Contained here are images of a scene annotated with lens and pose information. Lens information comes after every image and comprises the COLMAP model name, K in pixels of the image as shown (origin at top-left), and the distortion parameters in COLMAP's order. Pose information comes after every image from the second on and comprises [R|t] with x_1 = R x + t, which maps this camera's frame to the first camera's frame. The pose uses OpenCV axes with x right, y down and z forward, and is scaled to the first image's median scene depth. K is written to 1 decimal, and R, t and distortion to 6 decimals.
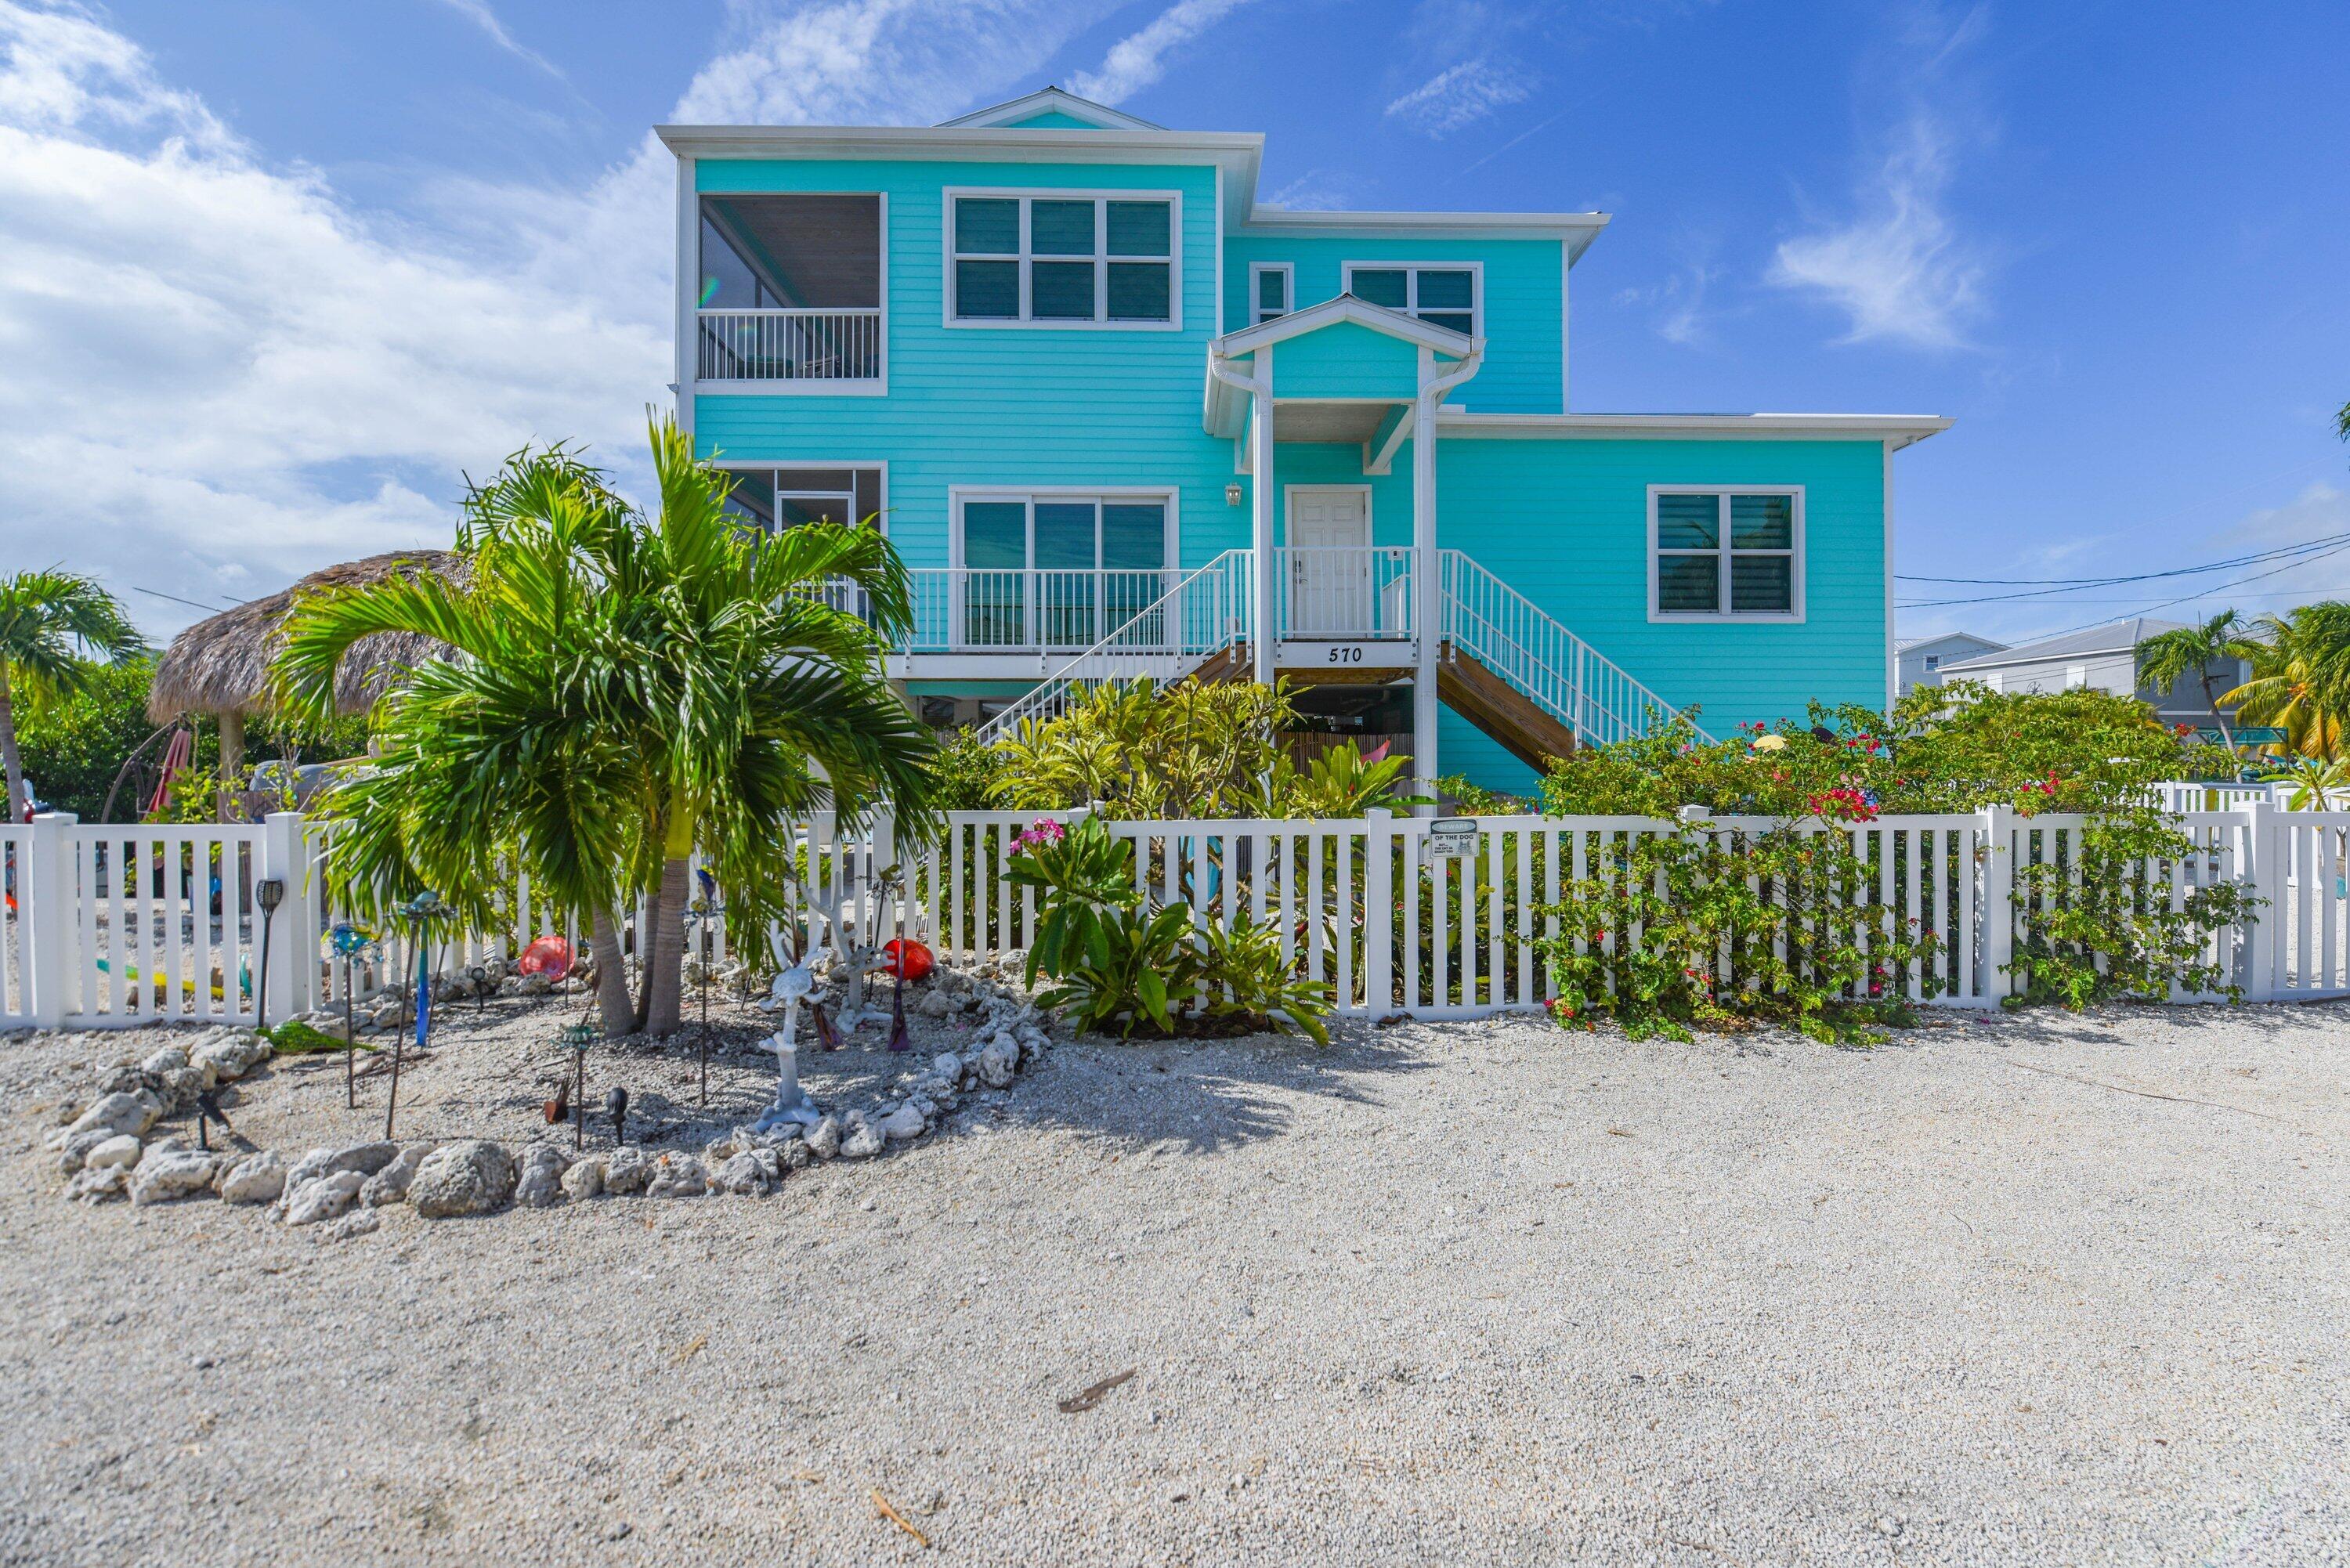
lens RADIAL K [[1054.6, 0, 1180.3], [0, 1054.6, 748.9], [0, 0, 1]] dist [-0.000817, -0.015968]
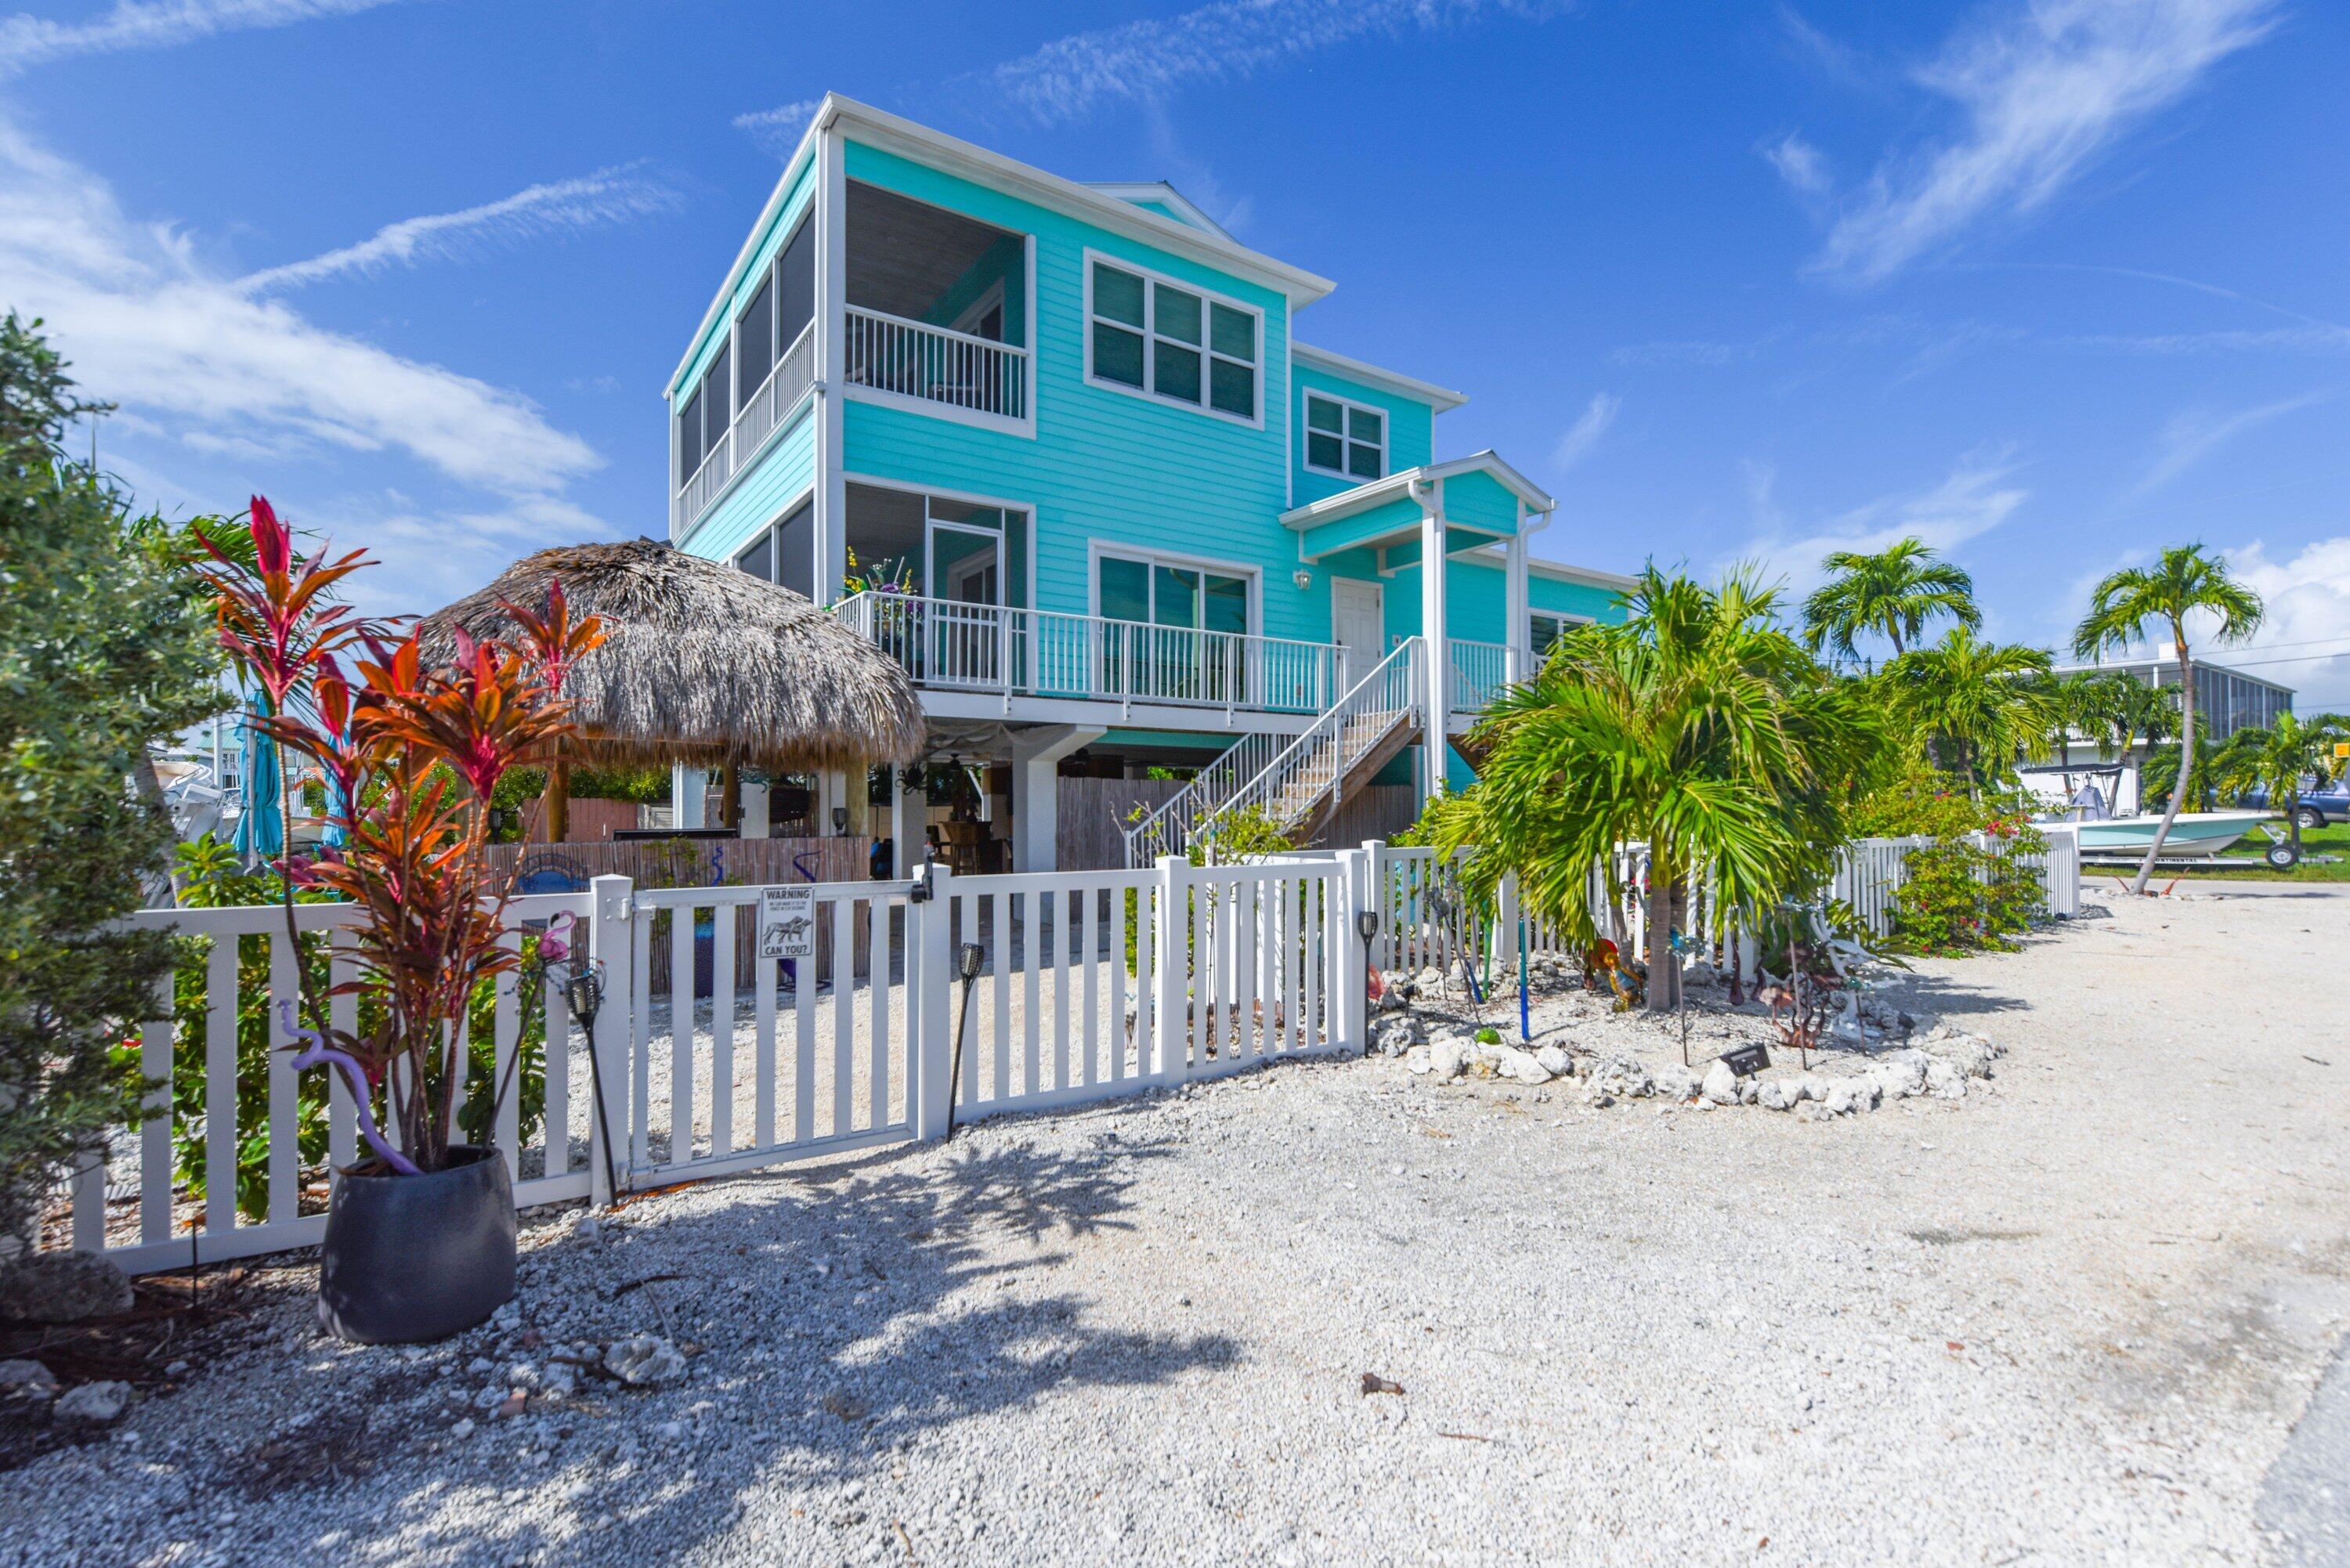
lens RADIAL K [[1056.6, 0, 1175.0], [0, 1056.6, 784.0], [0, 0, 1]] dist [0.002213, -0.007457]
pose [[0.845381, 0.014292, 0.533972, -0.687201], [-0.004935, 0.999808, -0.018946, 0.009457], [-0.534141, 0.013382, 0.845290, 0.085794]]
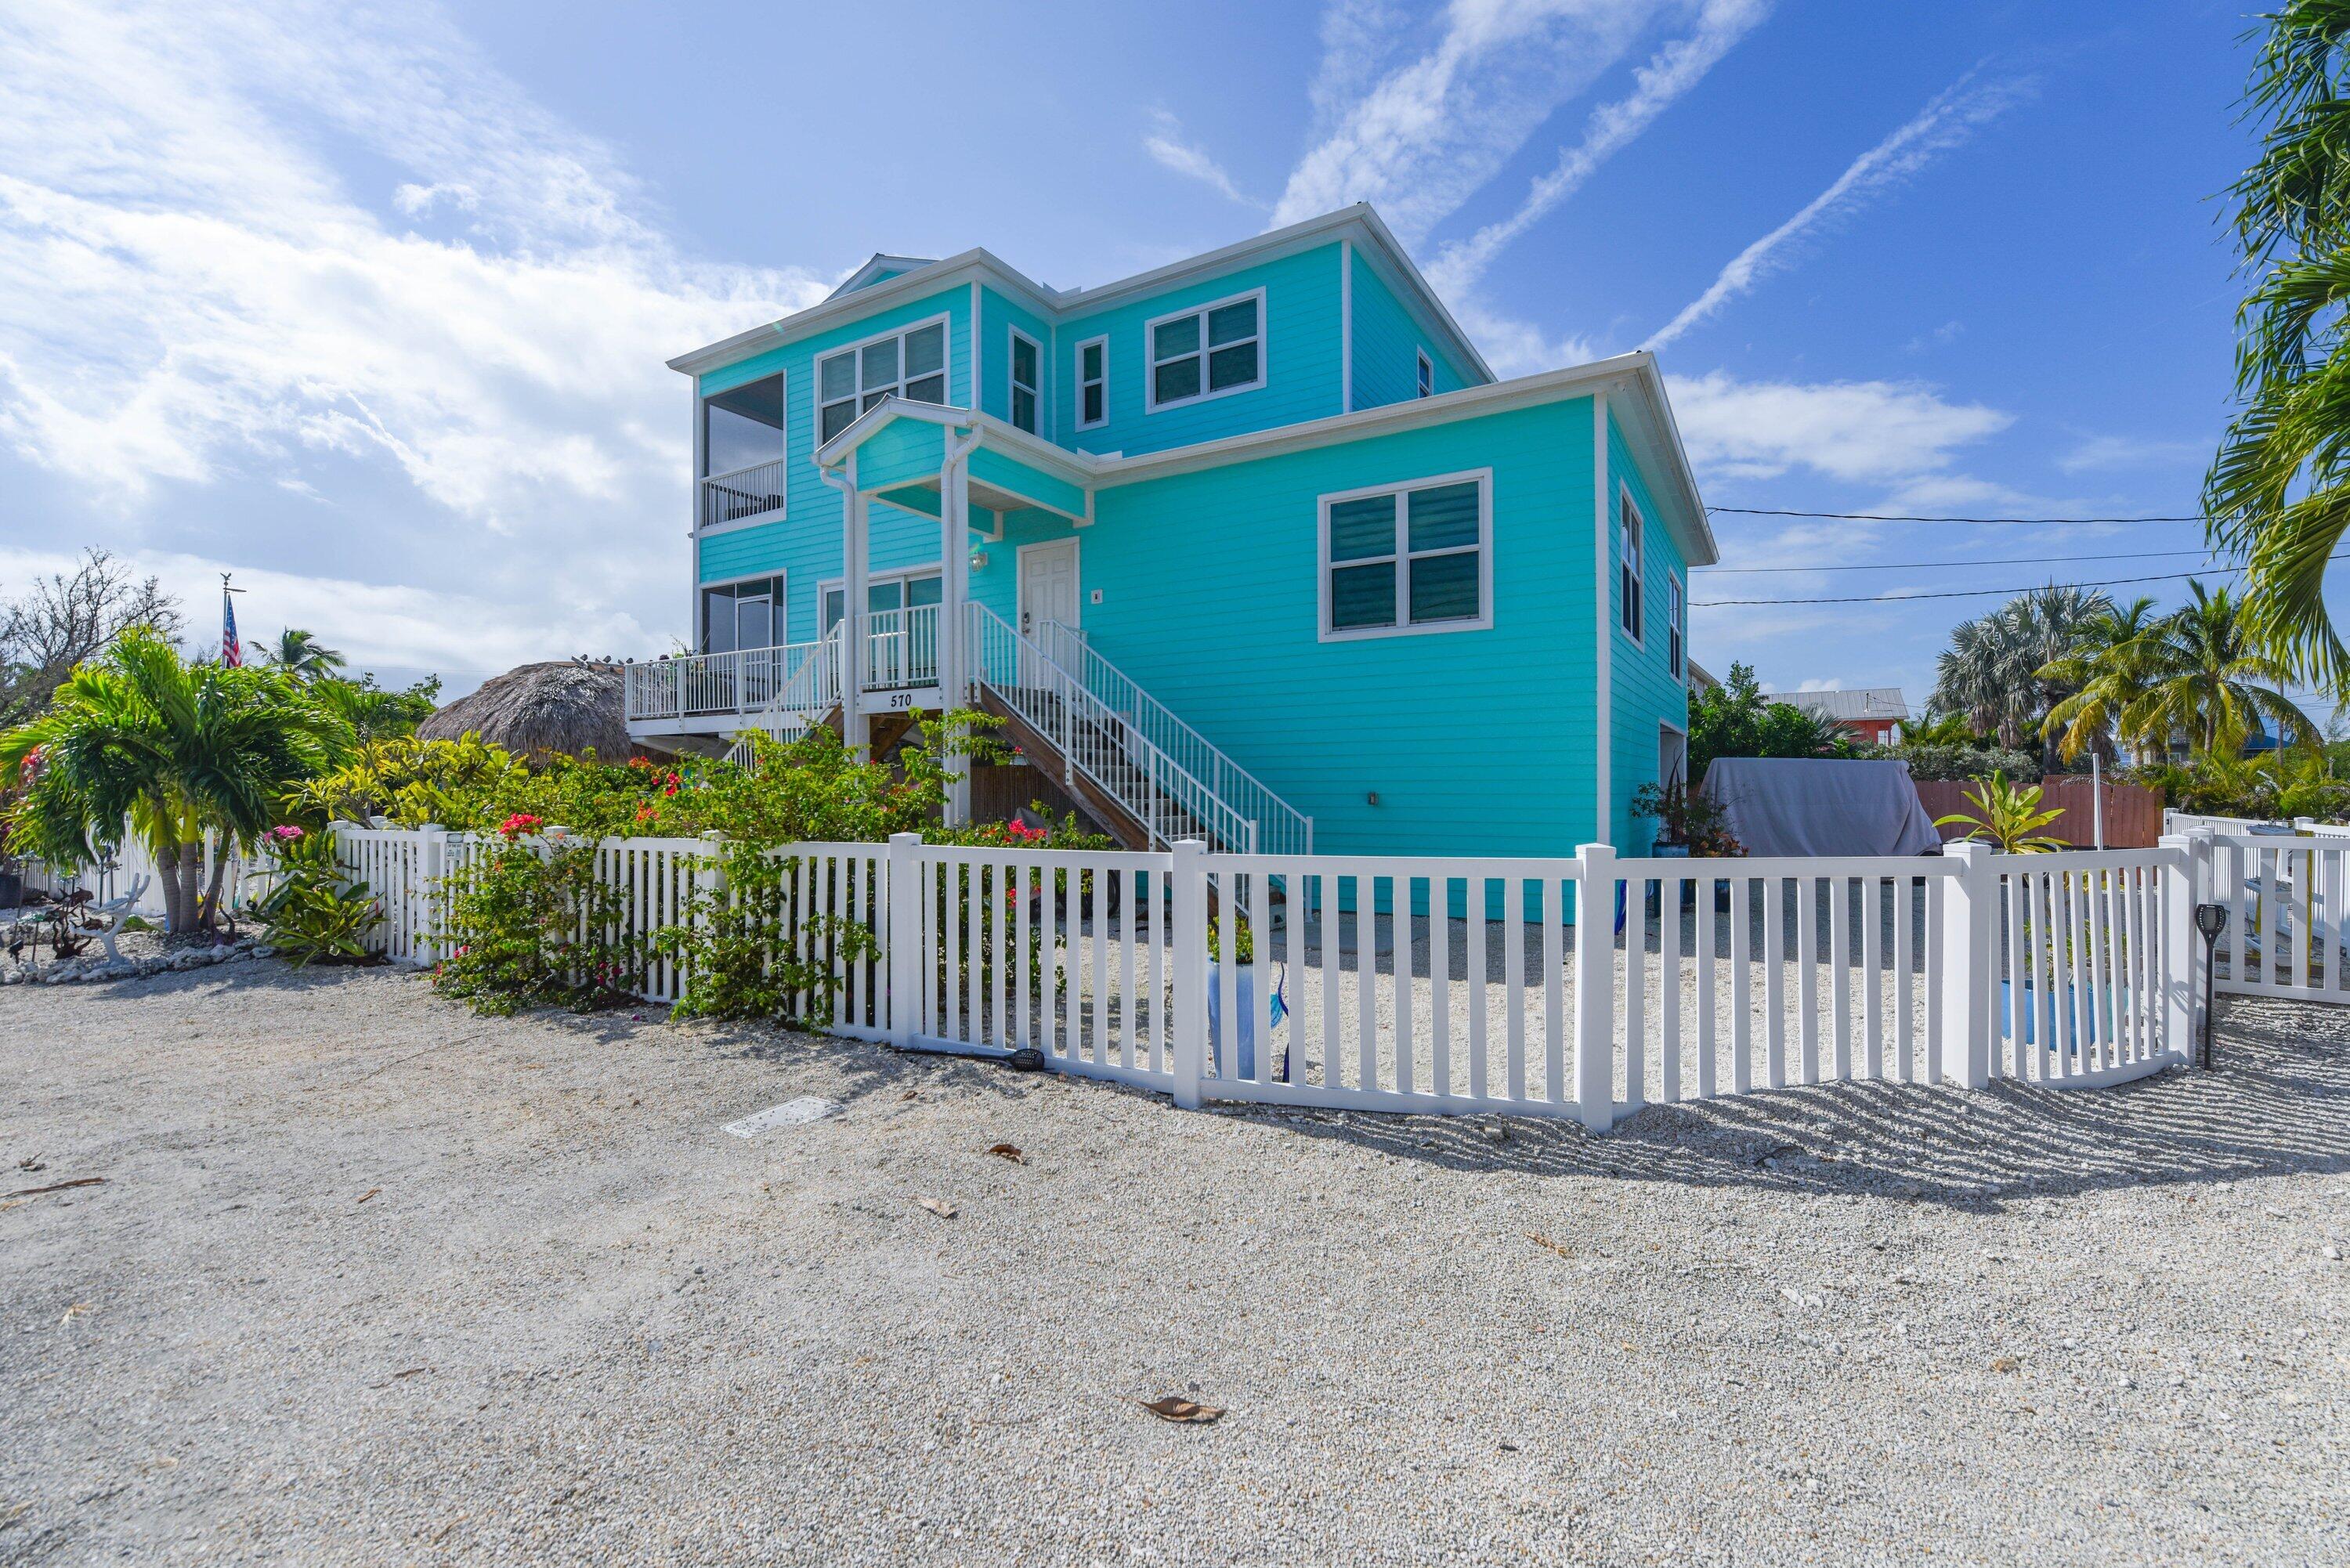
lens RADIAL K [[1045.2, 0, 1183.2], [0, 1045.2, 791.8], [0, 0, 1]] dist [0.000490, -0.007966]
pose [[0.842484, -0.003504, -0.538711, 0.850768], [0.007070, 0.999965, 0.004552, 0.008149], [0.538676, -0.007644, 0.842479, 0.149773]]
